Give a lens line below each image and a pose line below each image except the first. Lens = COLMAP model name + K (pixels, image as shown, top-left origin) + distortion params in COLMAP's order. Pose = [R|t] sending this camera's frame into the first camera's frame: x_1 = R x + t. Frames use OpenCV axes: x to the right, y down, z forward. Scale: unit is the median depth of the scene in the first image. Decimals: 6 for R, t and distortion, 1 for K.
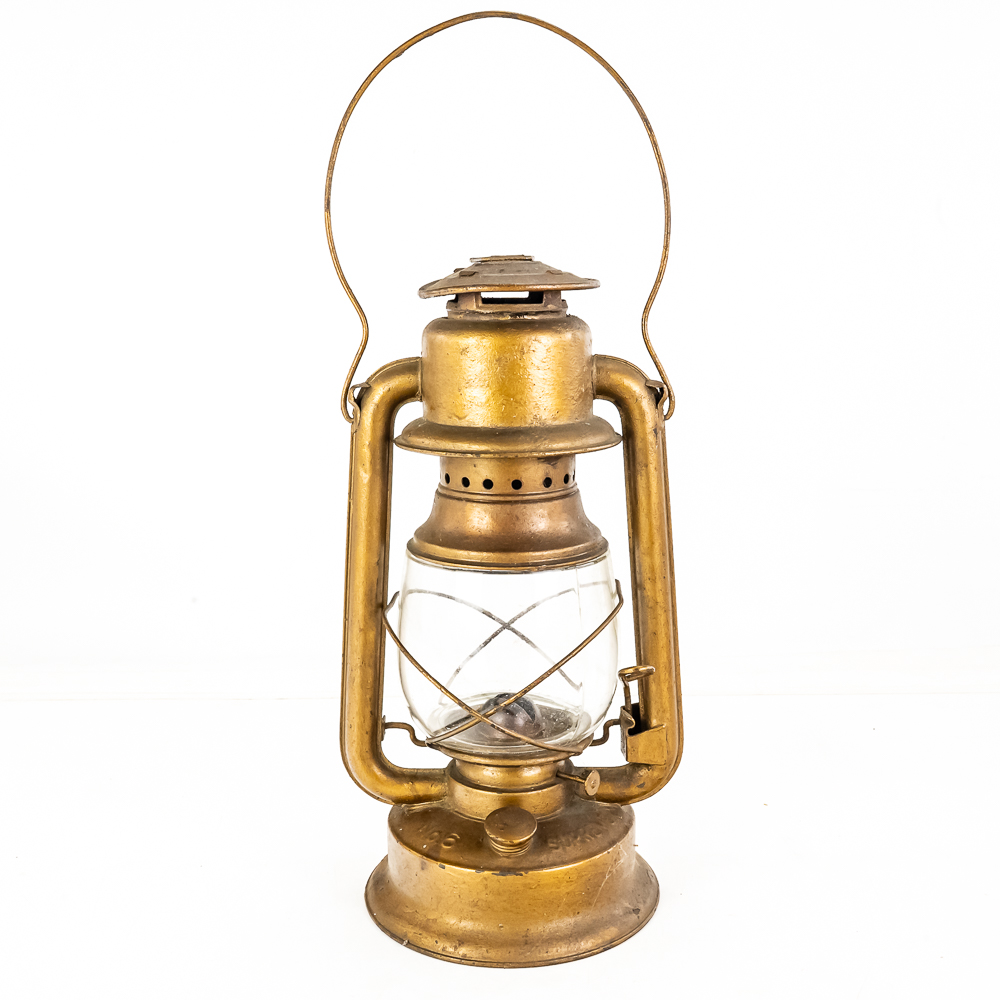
lens RADIAL K [[1421.8, 0, 500.0], [0, 1421.8, 500.0], [0, 0, 1]] dist [-0.022118, -0.029189]
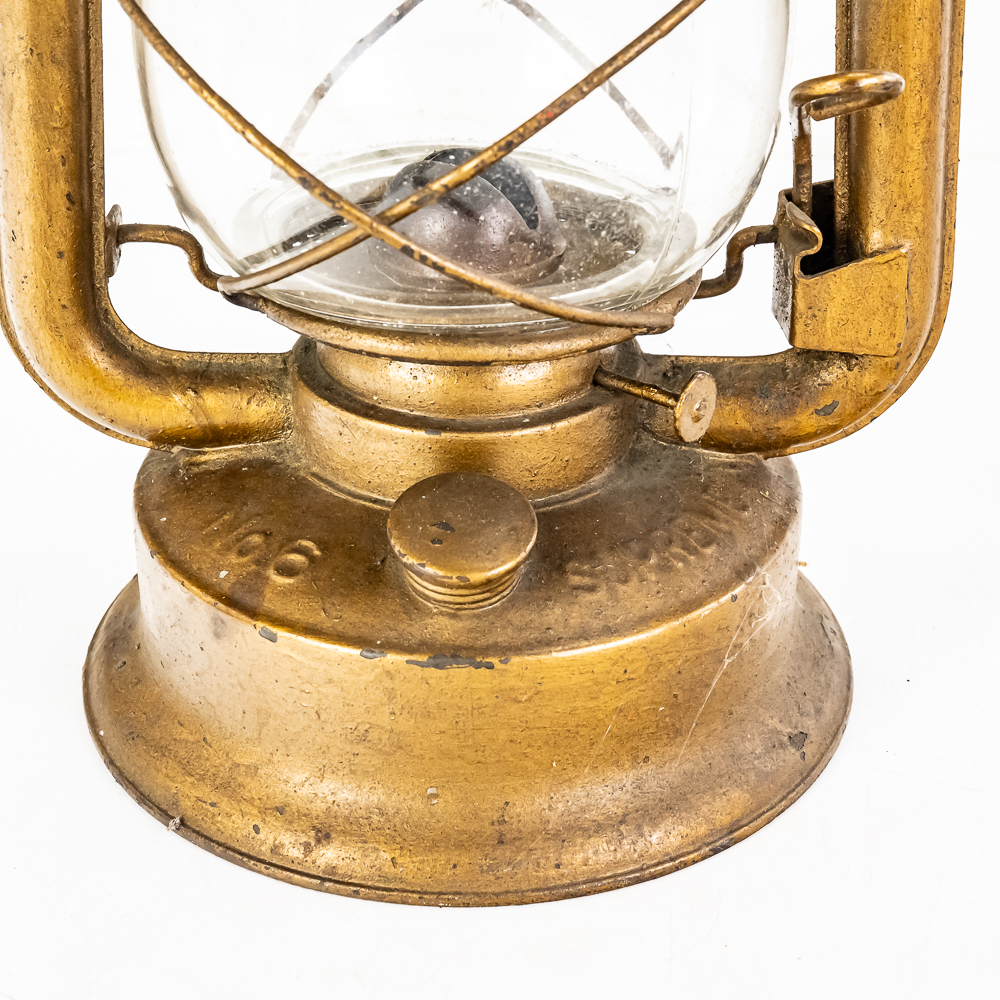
lens RADIAL K [[2264.1, 0, 500.0], [0, 2264.1, 500.0], [0, 0, 1]] dist [0.049538, 0.163419]
pose [[0.999839, 0.013253, 0.012126, 0.009524], [-0.016171, 0.958008, 0.286285, 0.059574], [-0.007823, -0.286434, 0.958068, 0.446295]]
